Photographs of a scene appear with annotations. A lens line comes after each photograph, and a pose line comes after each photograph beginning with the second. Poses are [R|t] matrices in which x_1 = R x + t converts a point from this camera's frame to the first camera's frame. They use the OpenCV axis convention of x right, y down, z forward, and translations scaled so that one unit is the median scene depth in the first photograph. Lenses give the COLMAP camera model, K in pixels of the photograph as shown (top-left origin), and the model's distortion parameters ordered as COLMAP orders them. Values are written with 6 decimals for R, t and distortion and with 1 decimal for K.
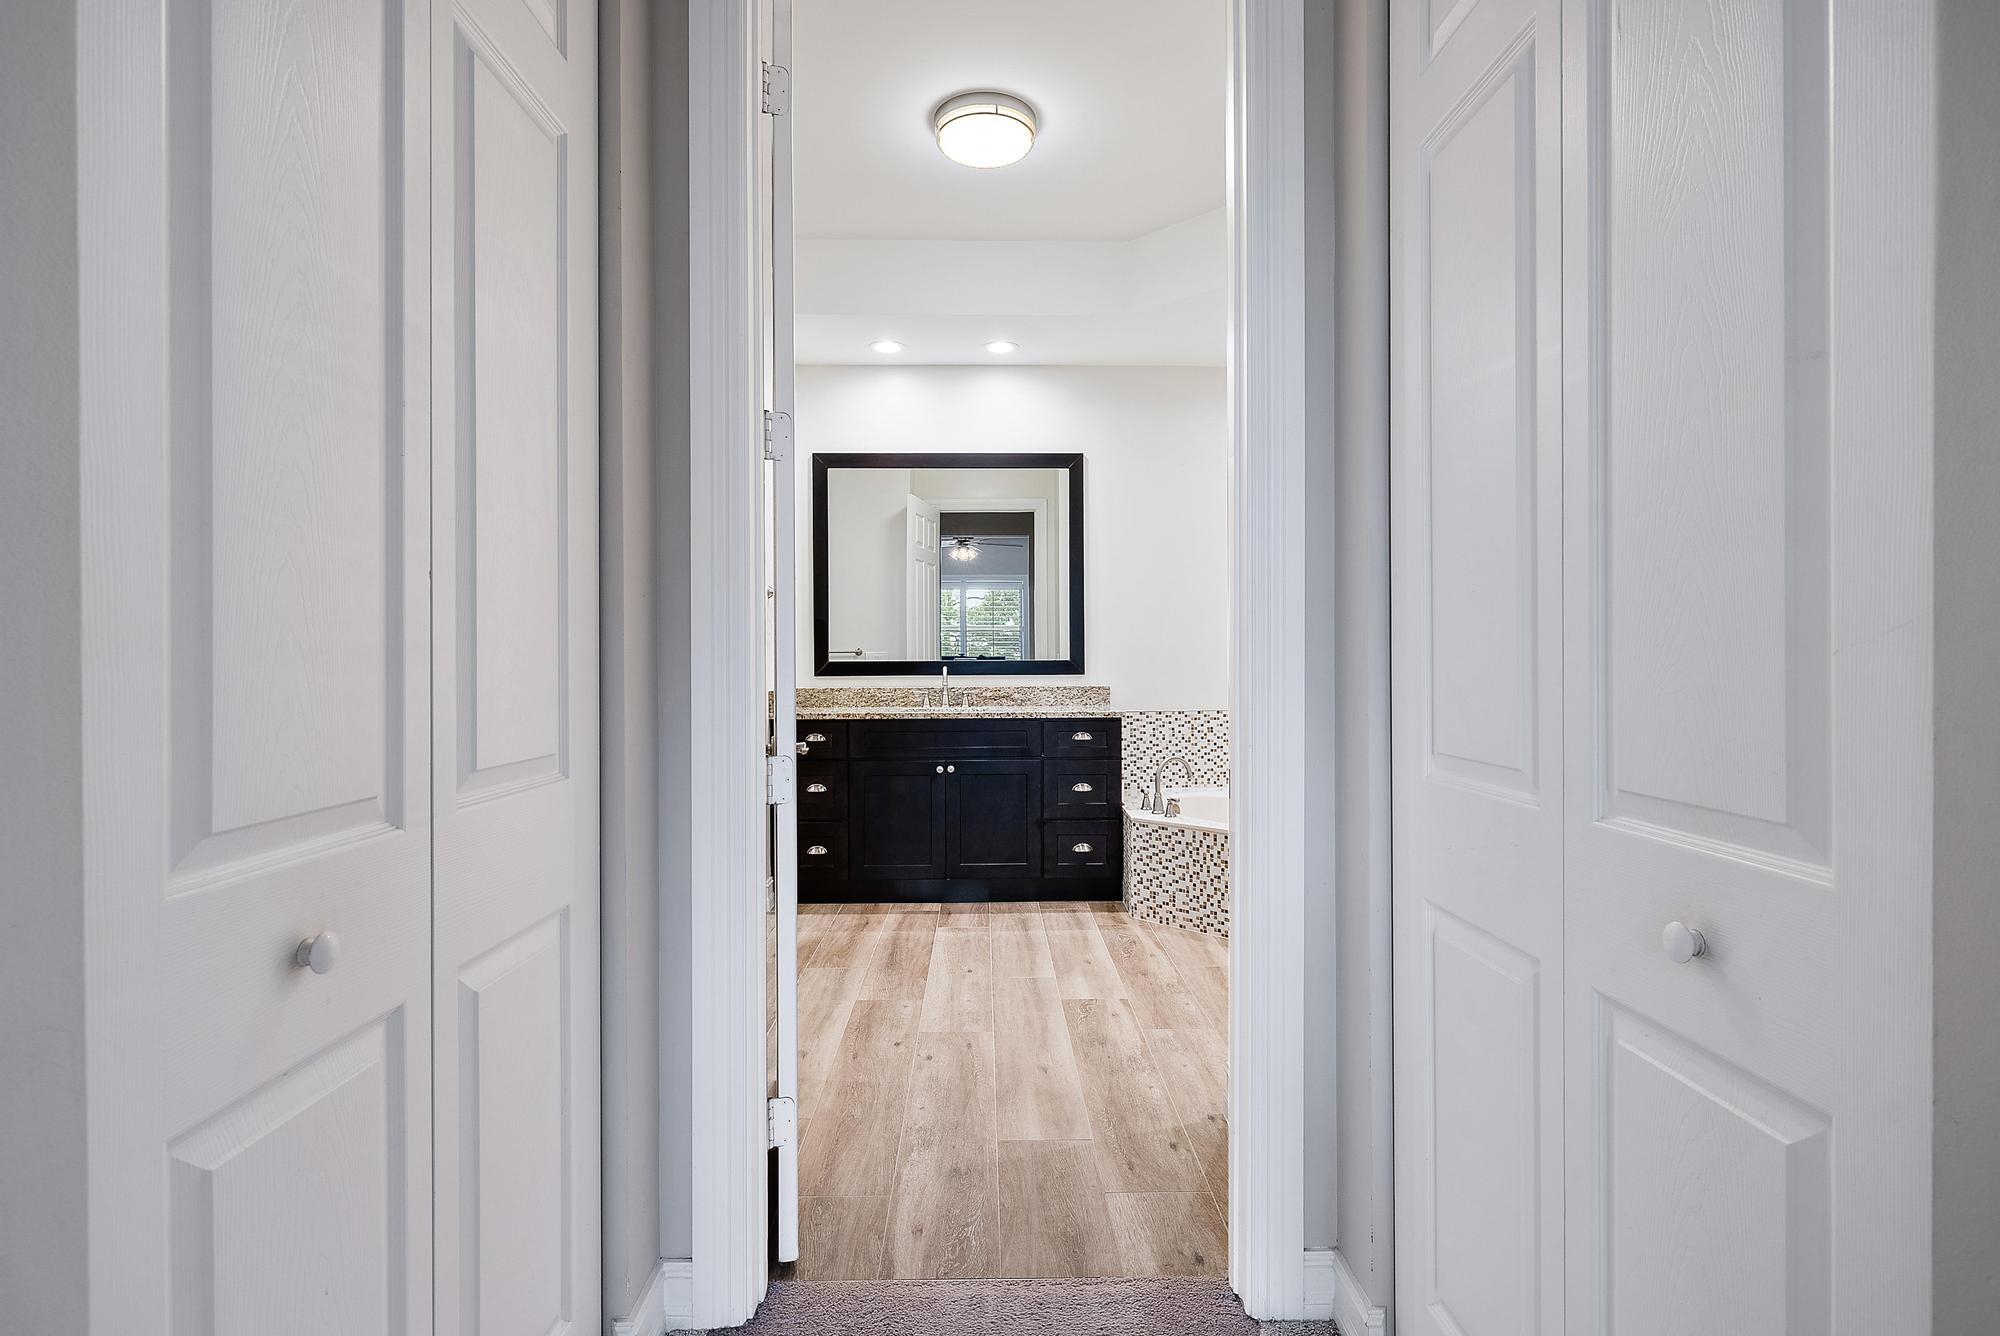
lens RADIAL K [[938.5, 0, 1006.6], [0, 938.5, 653.7], [0, 0, 1]] dist [0.002775, -0.000201]
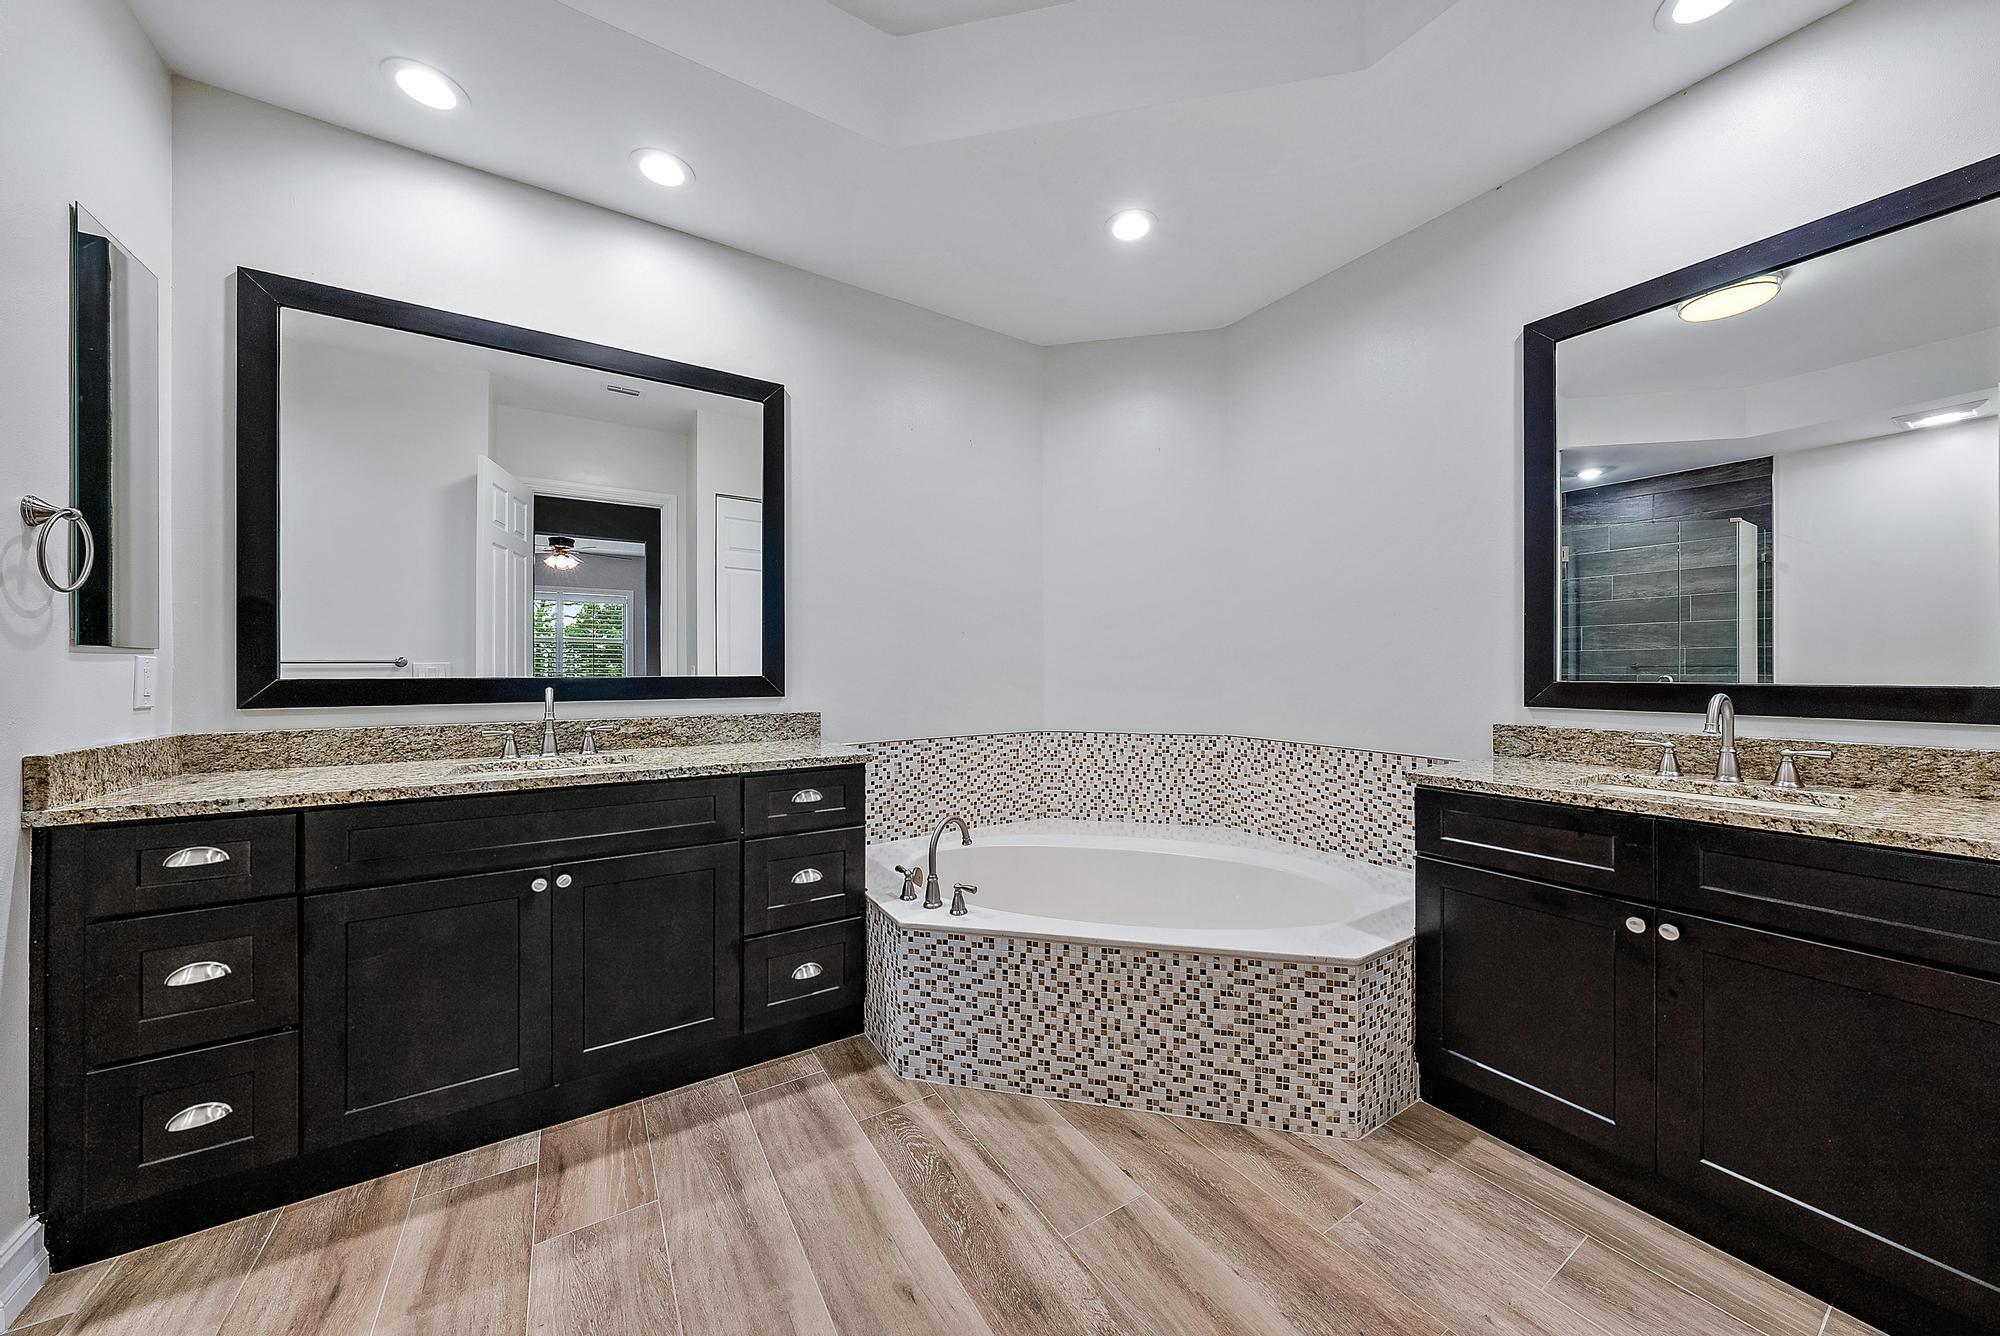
lens RADIAL K [[674.2, 0, 1001.4], [0, 674.2, 665.4], [0, 0, 1]] dist [-0.003646, -0.000070]
pose [[0.857120, 0.006379, 0.515077, -0.044080], [-0.005421, 0.999980, -0.003364, -0.000329], [-0.515088, 0.000091, 0.857137, 0.542621]]
